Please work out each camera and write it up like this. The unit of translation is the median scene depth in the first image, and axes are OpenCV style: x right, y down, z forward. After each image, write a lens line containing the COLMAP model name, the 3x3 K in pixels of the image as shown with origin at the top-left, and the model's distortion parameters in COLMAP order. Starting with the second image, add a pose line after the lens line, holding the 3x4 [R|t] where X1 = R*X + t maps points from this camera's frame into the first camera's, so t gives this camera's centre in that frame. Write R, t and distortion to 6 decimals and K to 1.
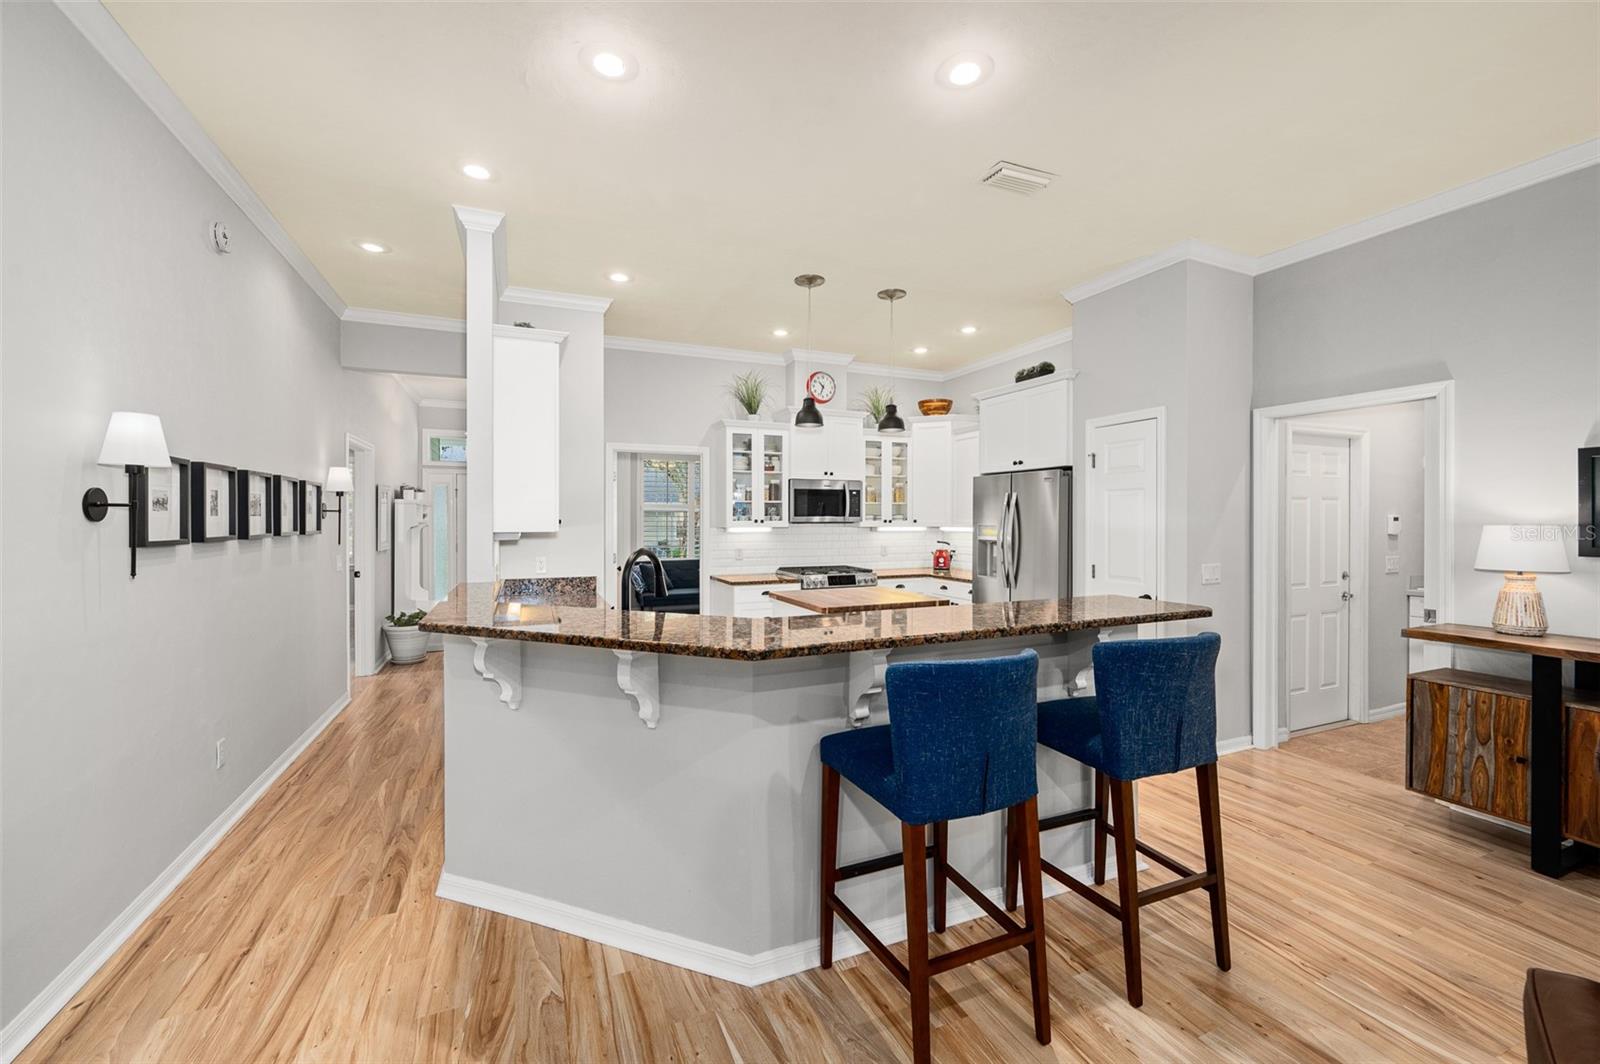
lens RADIAL K [[633.0, 0, 789.9], [0, 633.0, 523.0], [0, 0, 1]] dist [-0.001168, -0.000399]
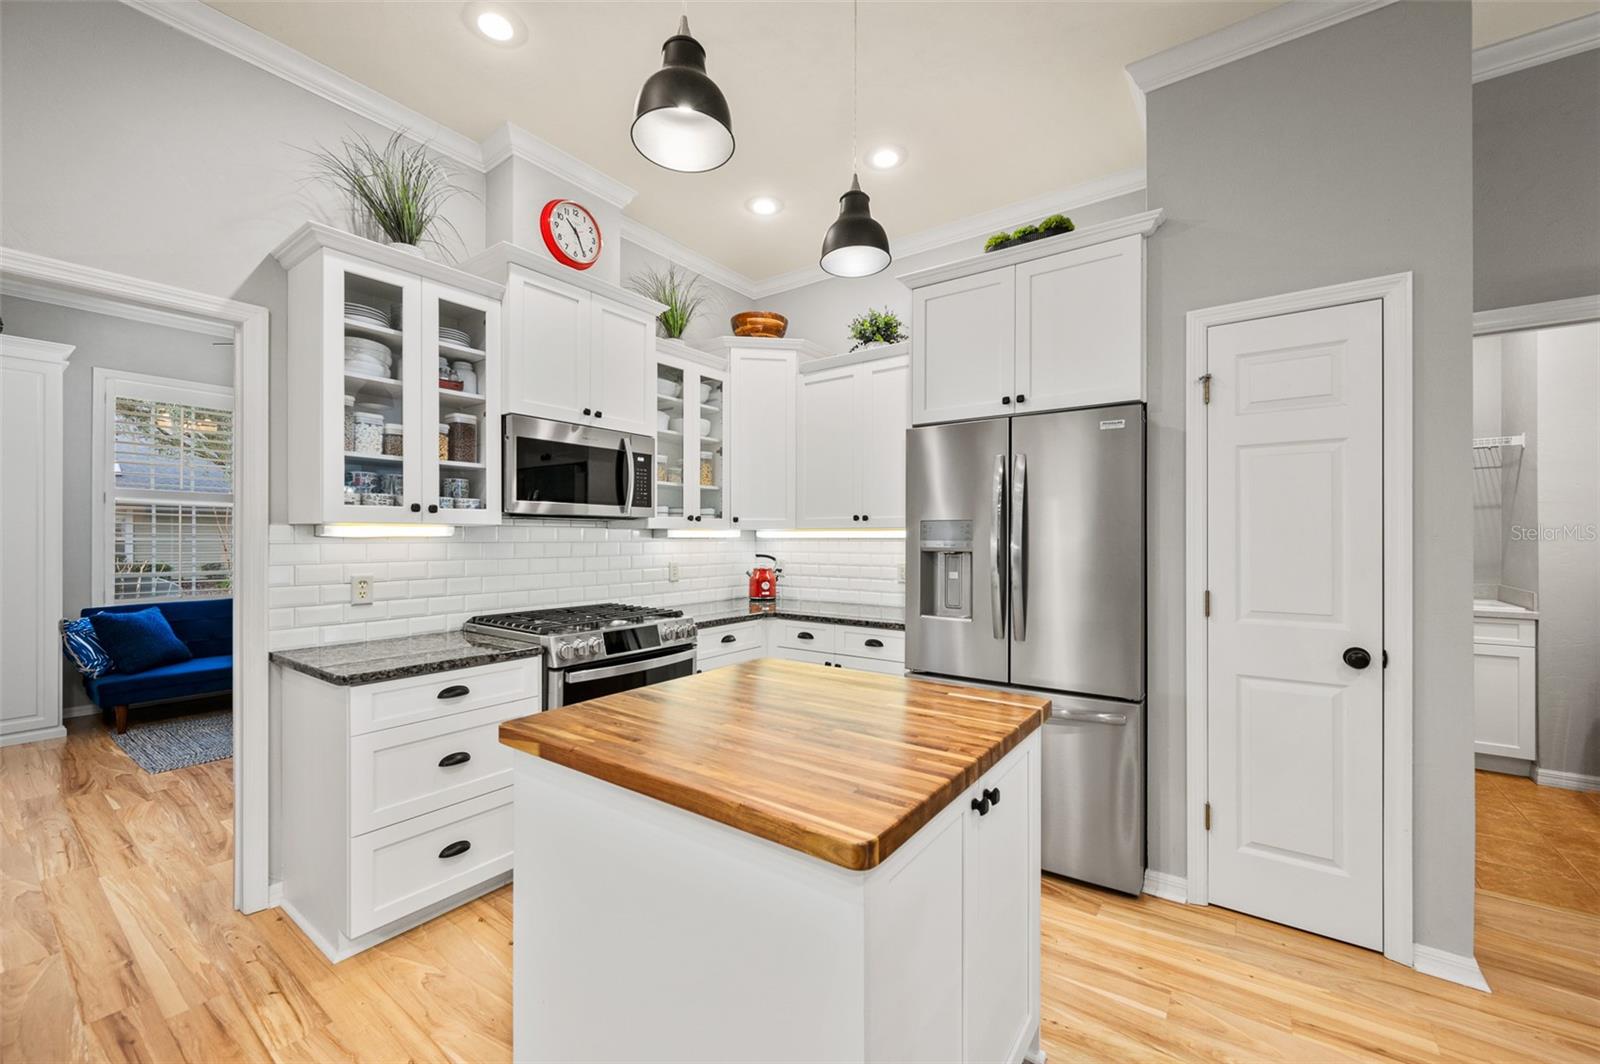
lens RADIAL K [[633.0, 0, 802.0], [0, 633.0, 538.6], [0, 0, 1]] dist [-0.001168, -0.000399]
pose [[0.857744, 0.000278, 0.514077, -0.048240], [0.001583, 0.999994, -0.003182, 0.017646], [-0.514075, 0.003543, 0.857738, 0.520256]]
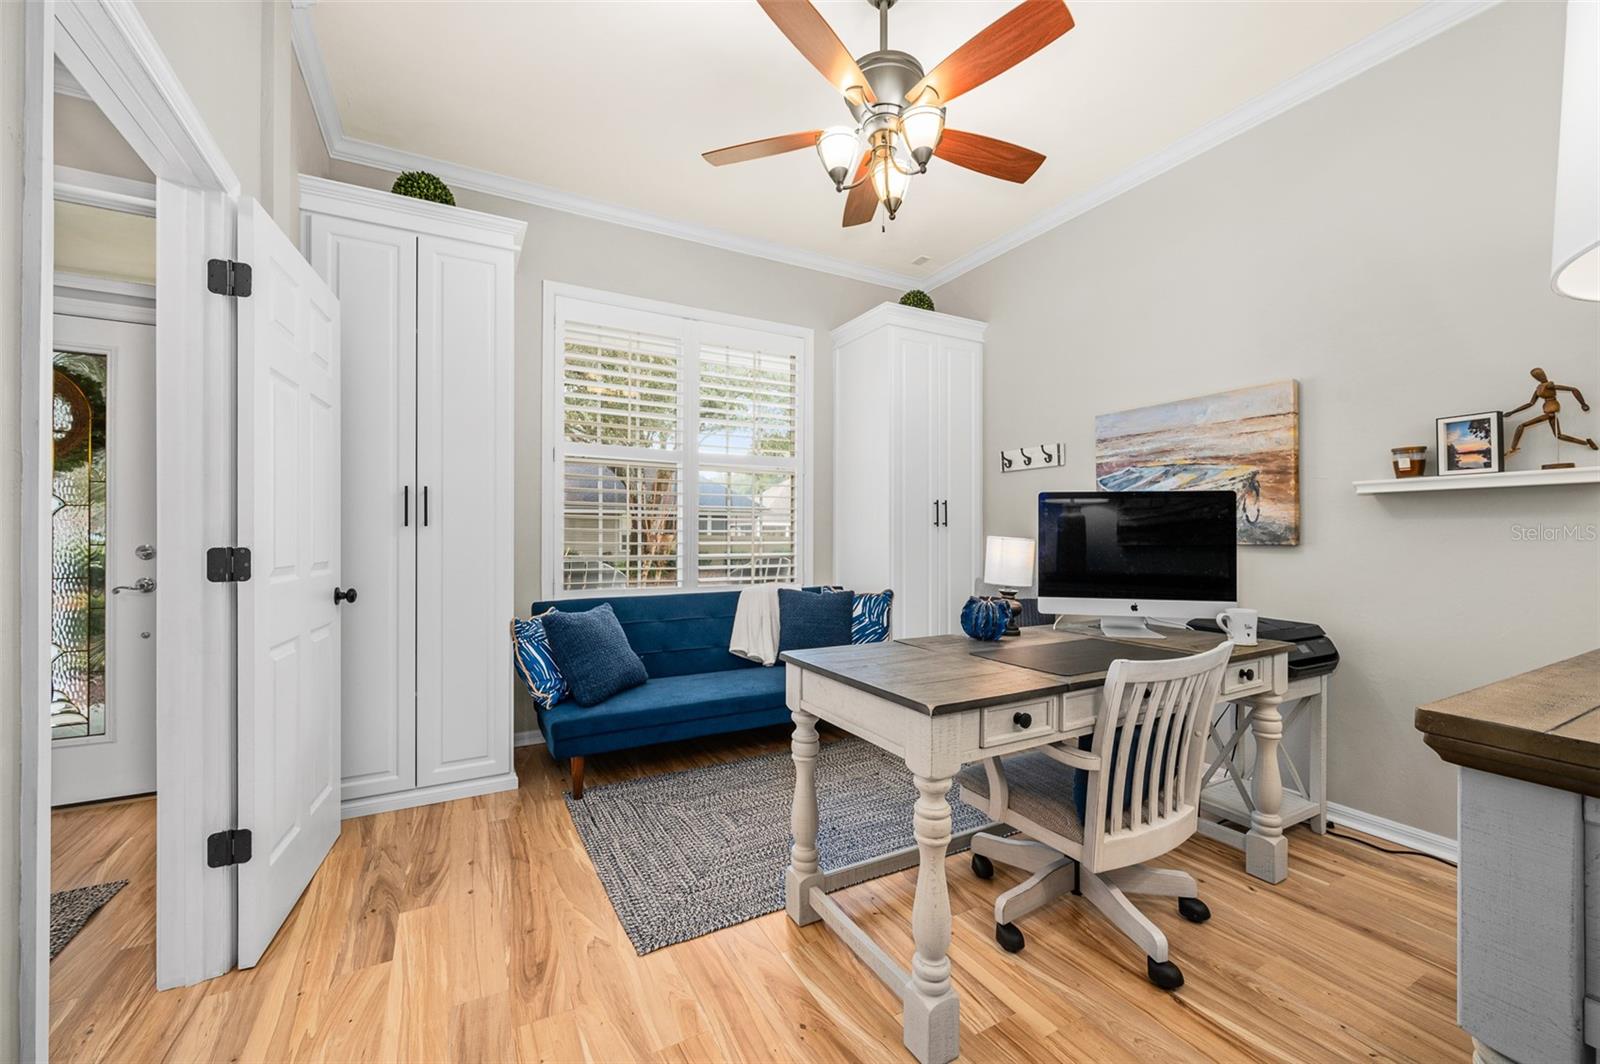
lens RADIAL K [[633.0, 0, 794.3], [0, 633.0, 531.0], [0, 0, 1]] dist [-0.001168, -0.000399]
pose [[0.995583, 0.000962, 0.093886, -0.273779], [-0.000411, 0.999983, -0.005887, 0.044023], [-0.093890, 0.005822, 0.995566, 1.188751]]
